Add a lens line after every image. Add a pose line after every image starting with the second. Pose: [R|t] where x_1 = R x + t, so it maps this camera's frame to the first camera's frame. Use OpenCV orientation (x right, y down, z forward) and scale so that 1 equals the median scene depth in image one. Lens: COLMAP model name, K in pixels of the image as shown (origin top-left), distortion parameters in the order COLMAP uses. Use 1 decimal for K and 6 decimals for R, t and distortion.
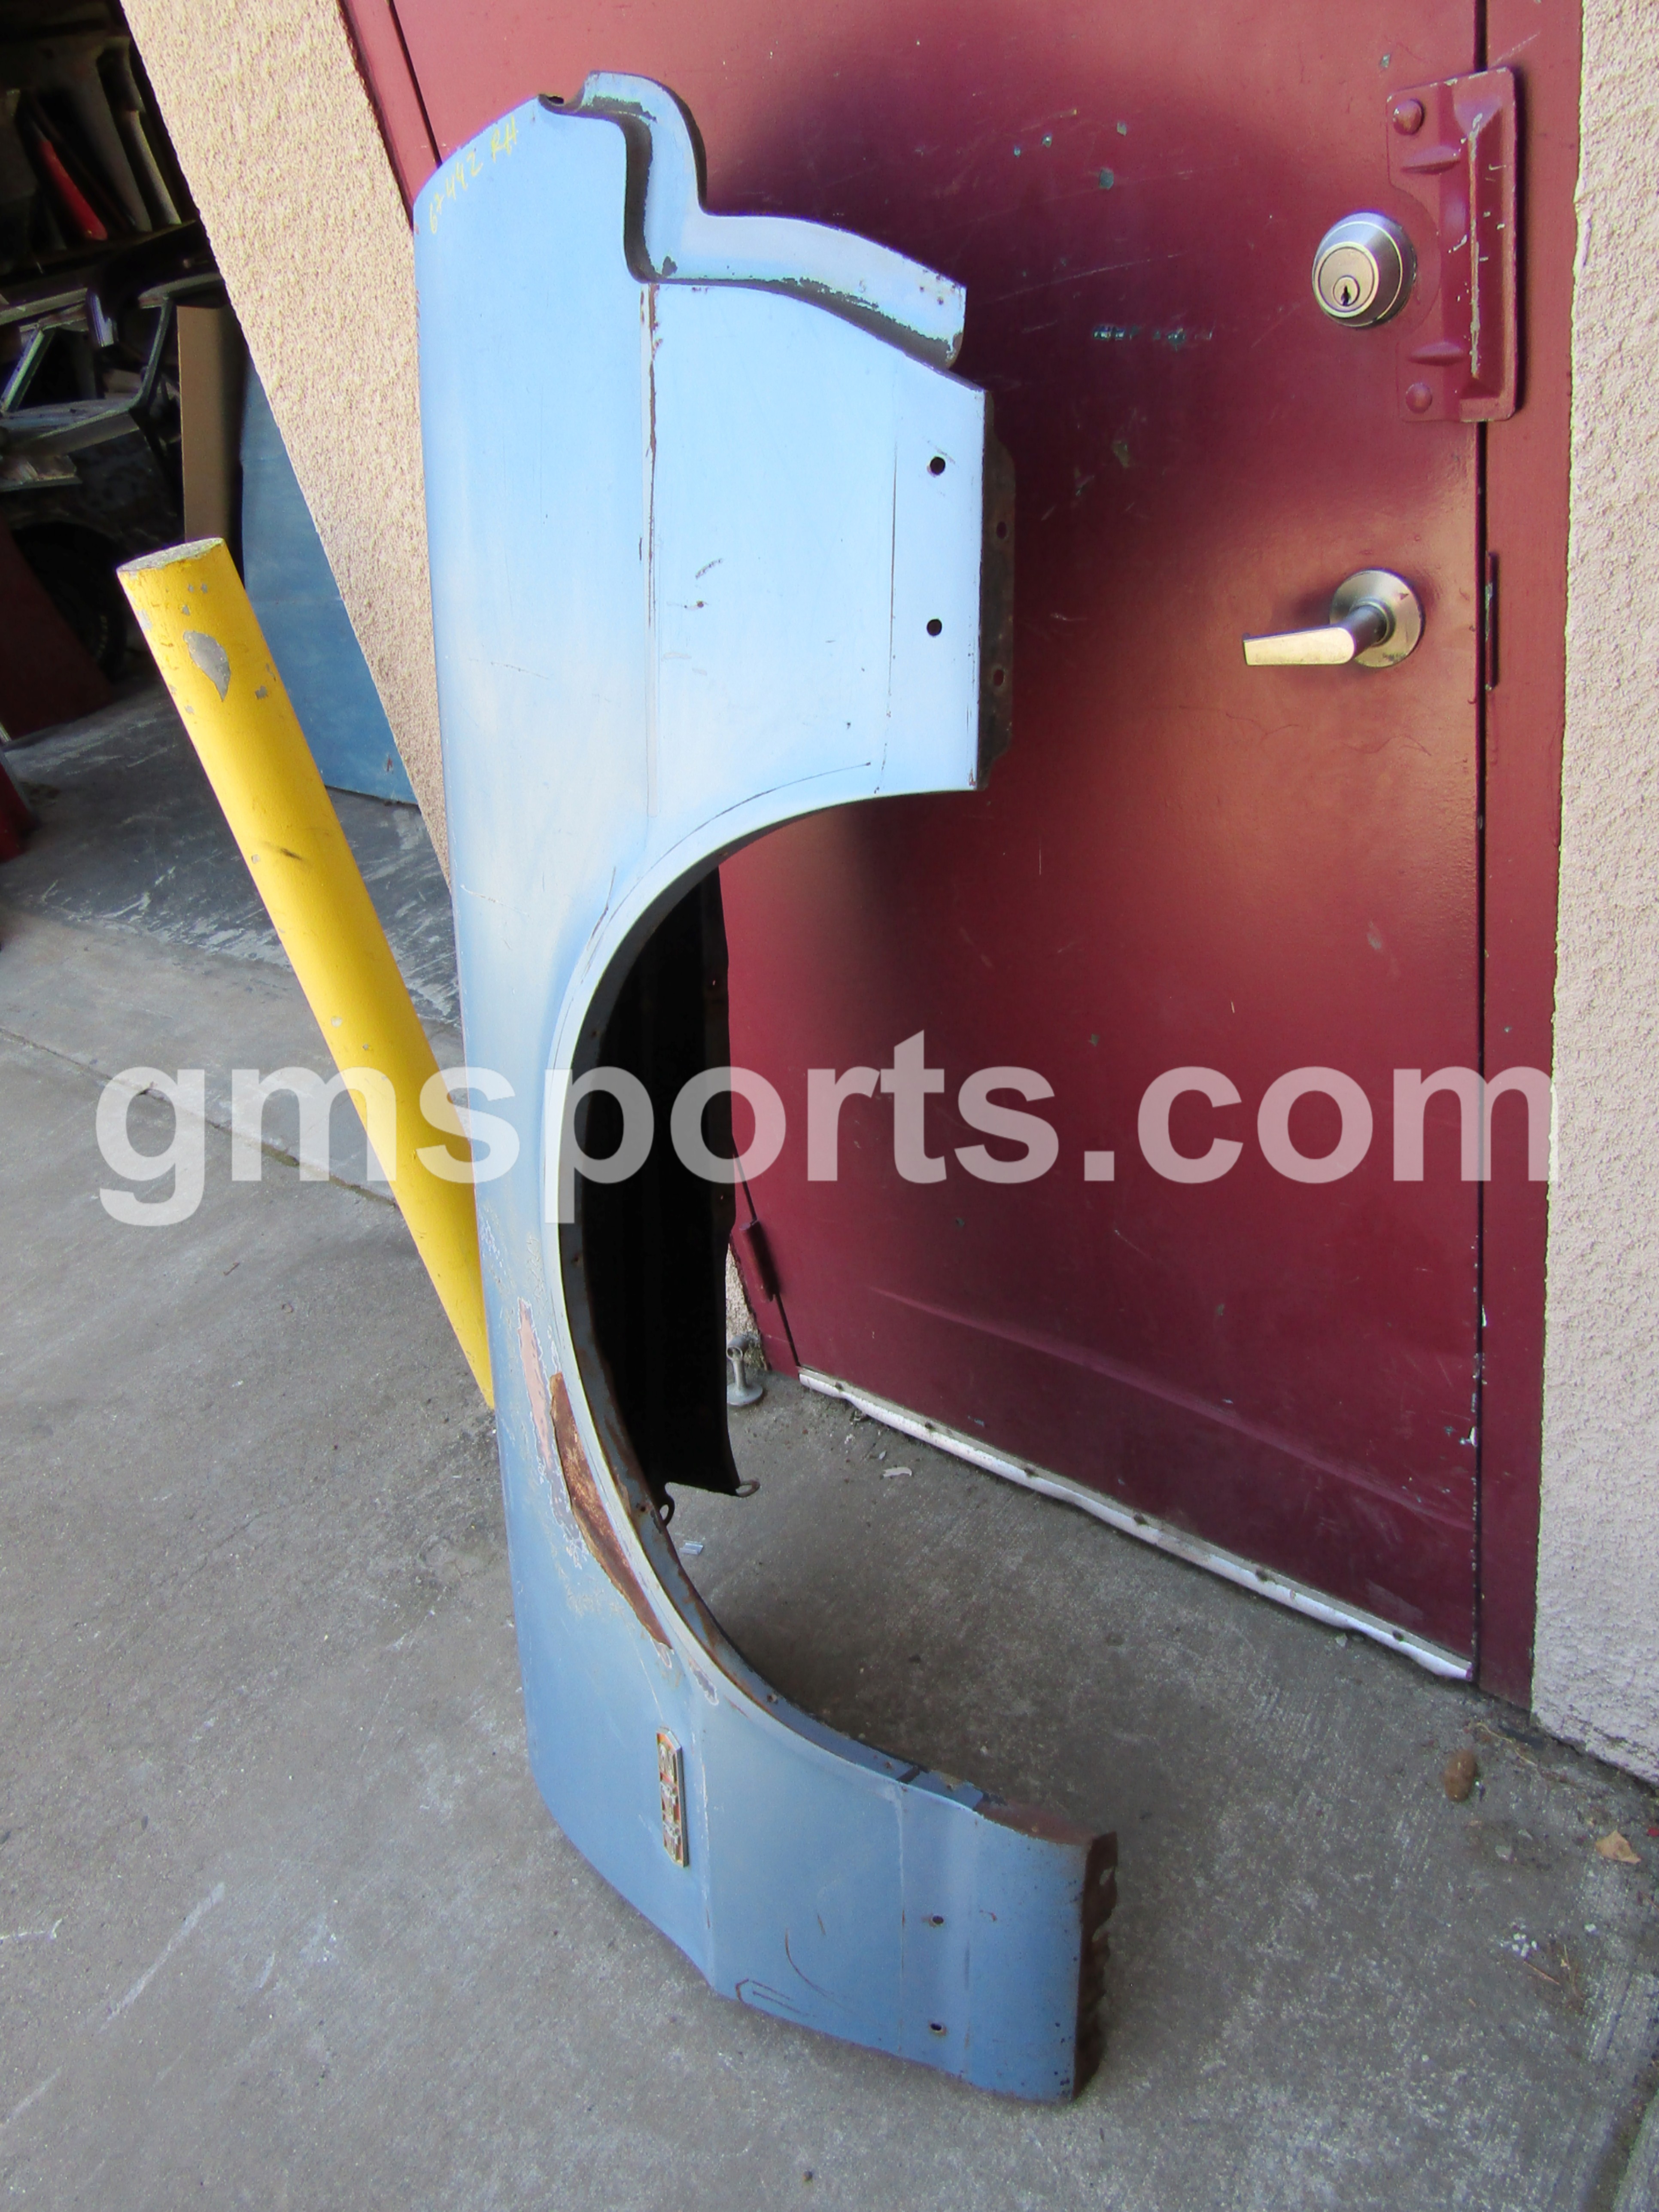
lens RADIAL K [[1574.1, 0, 834.7], [0, 1574.1, 1101.9], [0, 0, 1]] dist [-0.006762, 0.001259]
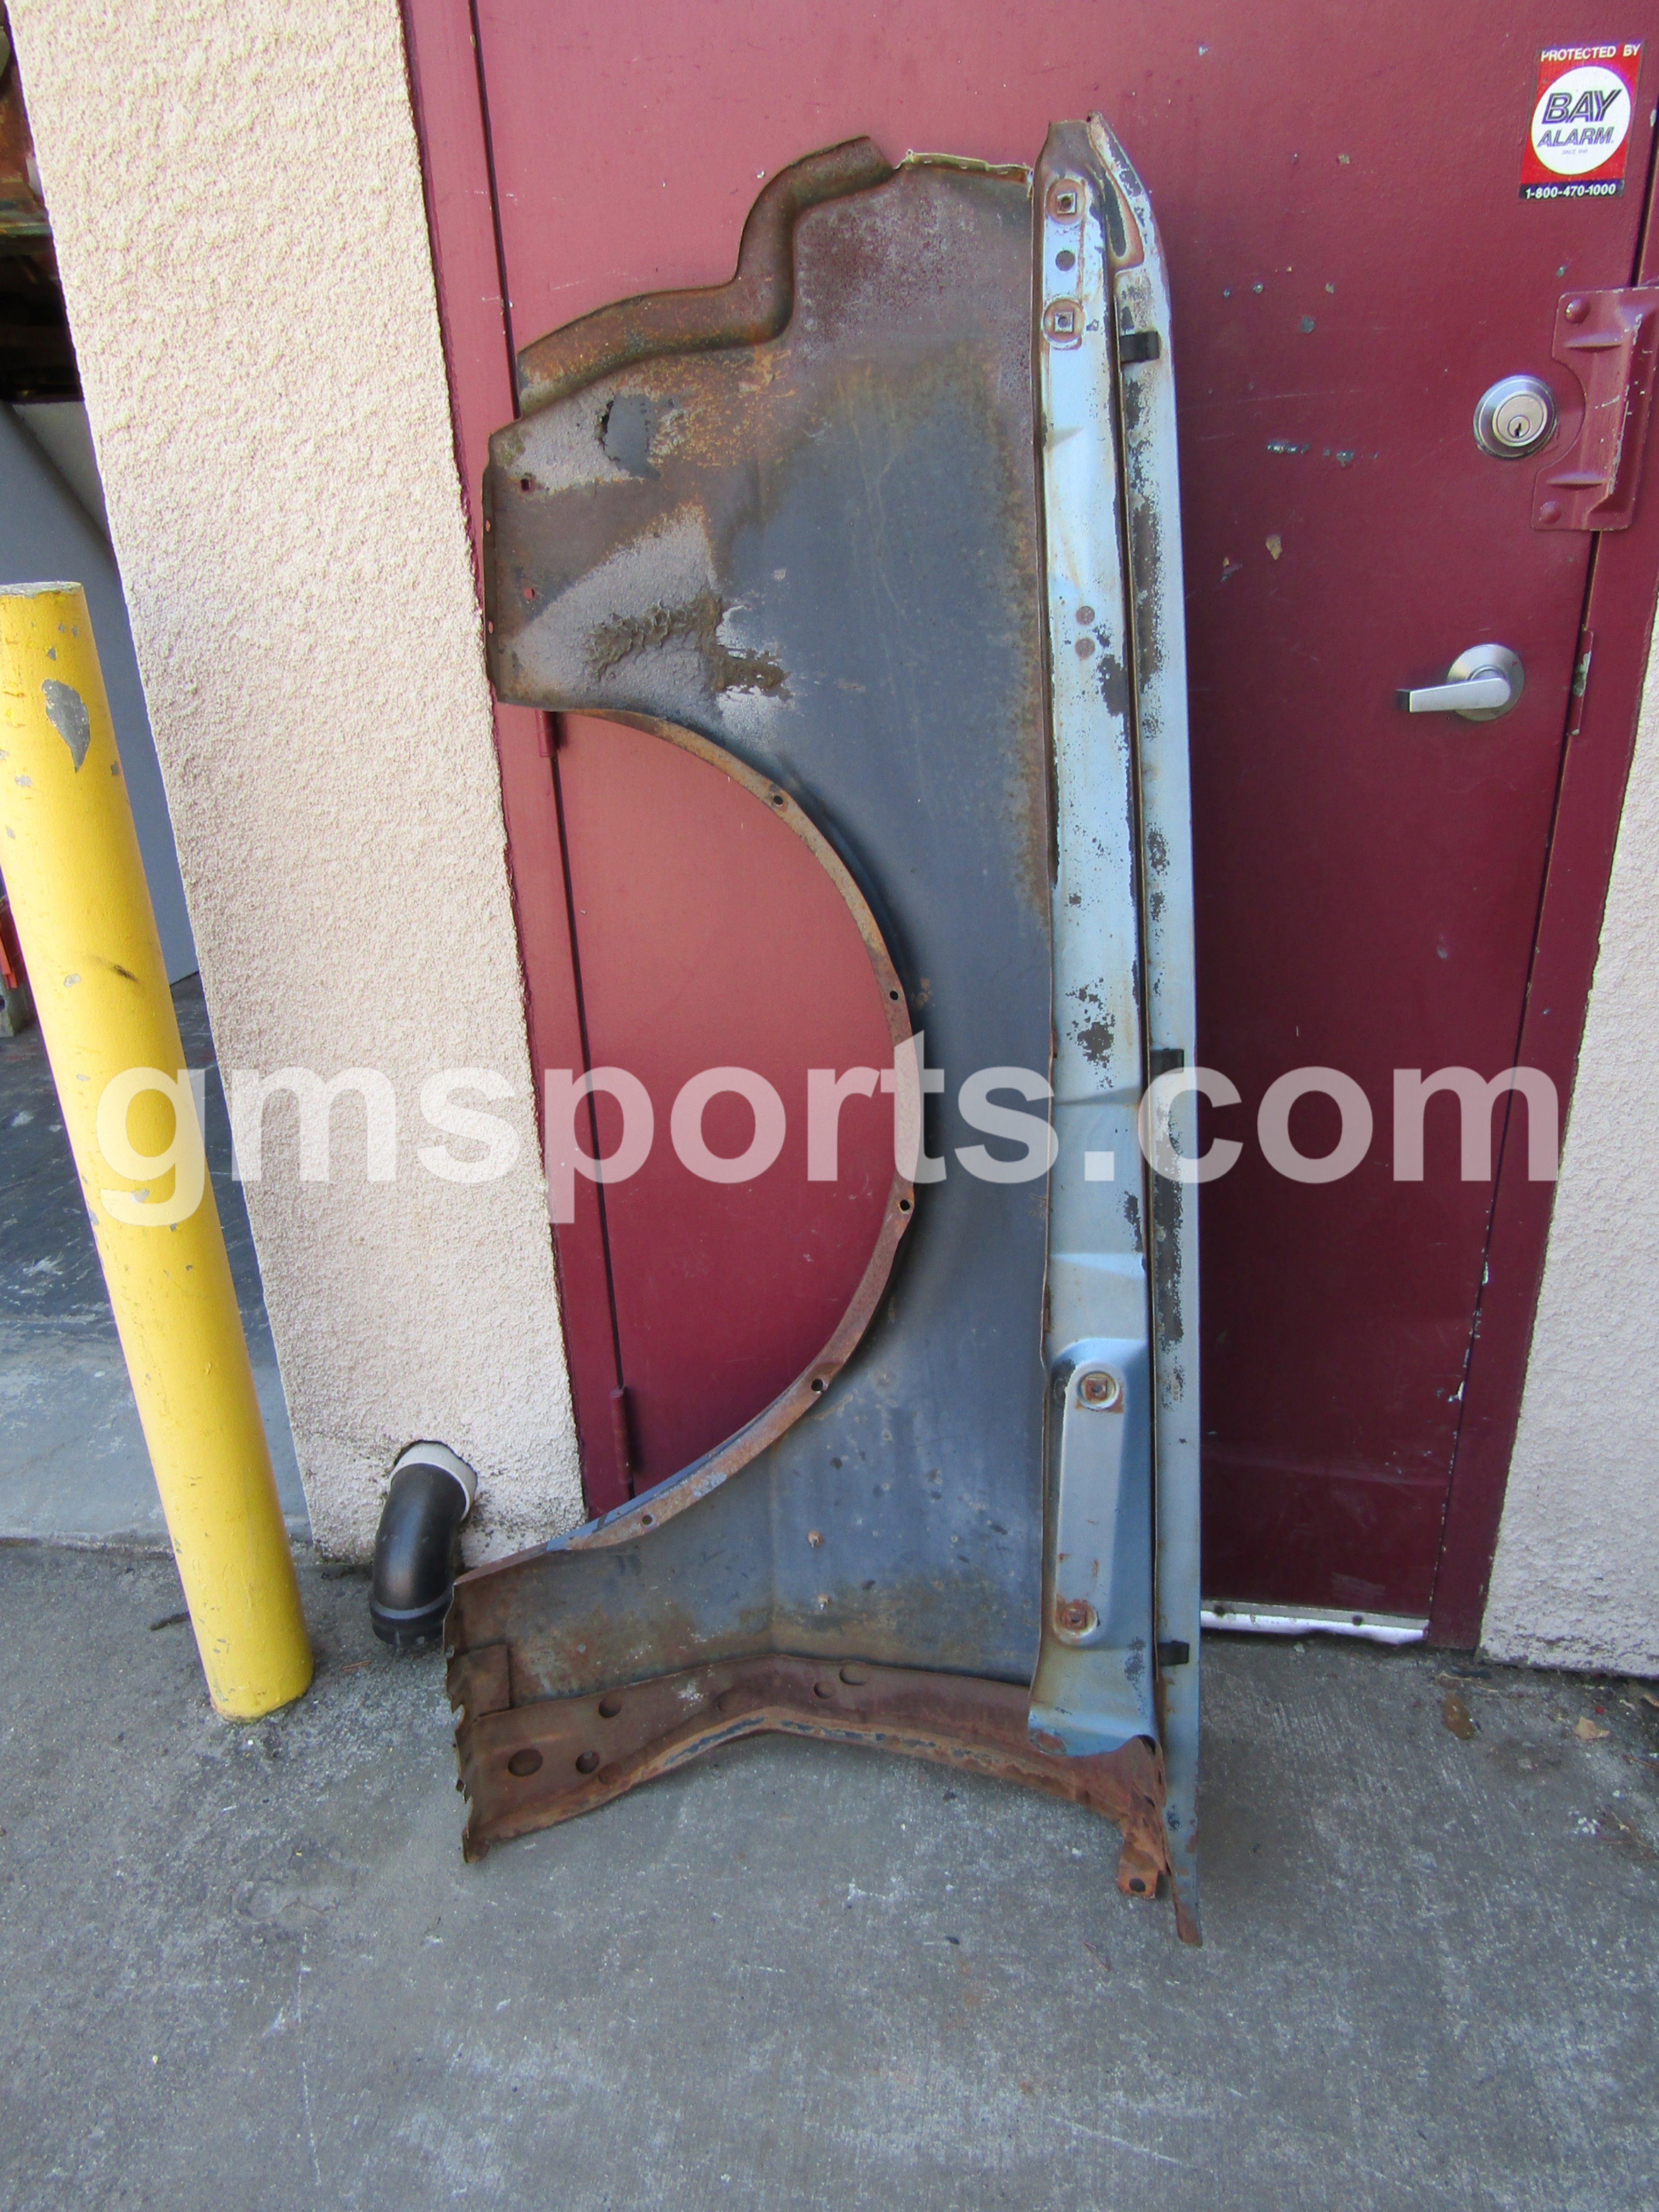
lens RADIAL K [[1574.1, 0, 833.8], [0, 1574.1, 1104.3], [0, 0, 1]] dist [-0.006762, 0.001259]
pose [[0.833554, -0.042485, 0.550802, -0.615681], [0.157100, 0.974103, -0.162611, 0.116710], [-0.529630, 0.222076, 0.818642, 0.222790]]
